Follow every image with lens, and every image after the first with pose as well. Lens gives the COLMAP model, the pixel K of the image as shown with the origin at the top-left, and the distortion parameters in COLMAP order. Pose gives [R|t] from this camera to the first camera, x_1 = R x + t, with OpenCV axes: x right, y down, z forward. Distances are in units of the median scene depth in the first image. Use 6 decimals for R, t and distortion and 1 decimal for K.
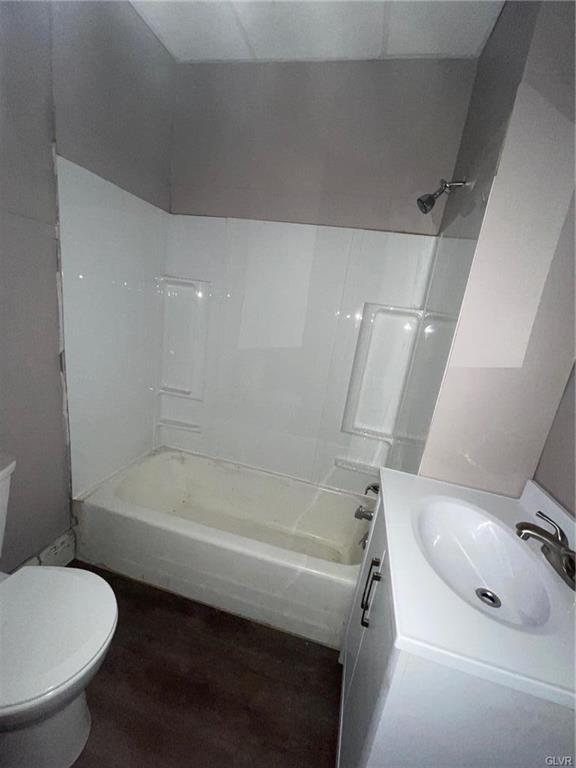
lens RADIAL K [[314.2, 0, 289.4], [0, 314.2, 383.1], [0, 0, 1]] dist [0.001597, 0.000997]
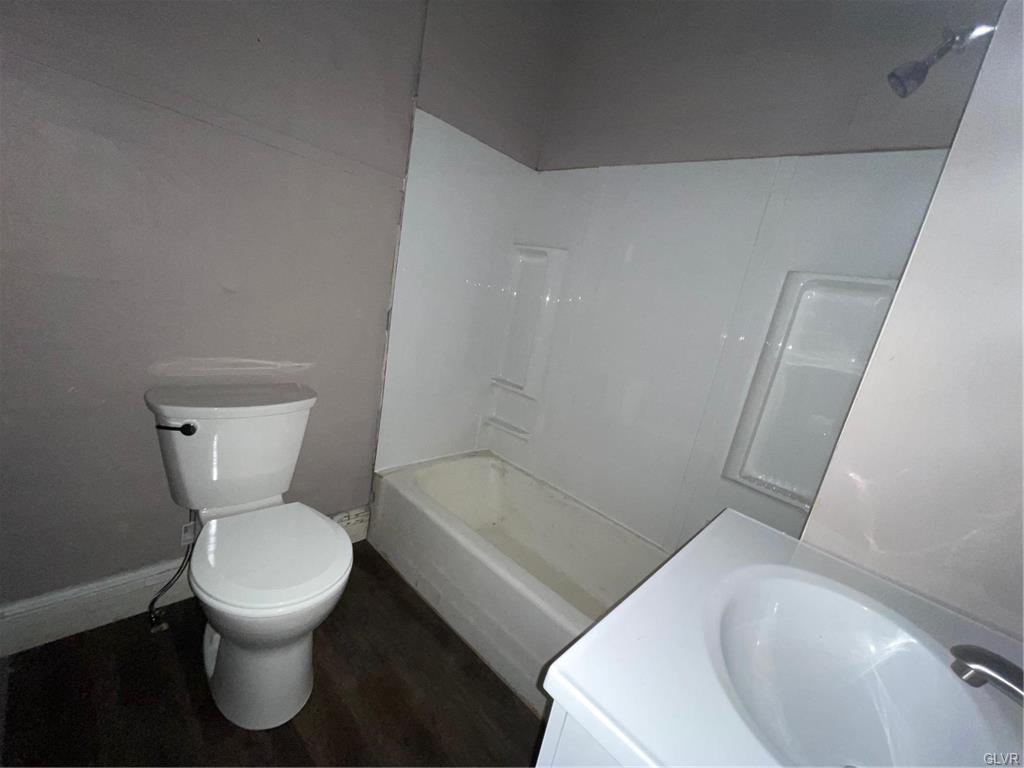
lens RADIAL K [[418.9, 0, 511.2], [0, 418.9, 385.5], [0, 0, 1]] dist [0.001597, 0.000997]
pose [[0.872920, 0.134539, -0.468945, 0.202781], [-0.179894, 0.982254, -0.053059, 0.116311], [0.453484, 0.130677, 0.881632, 0.067925]]
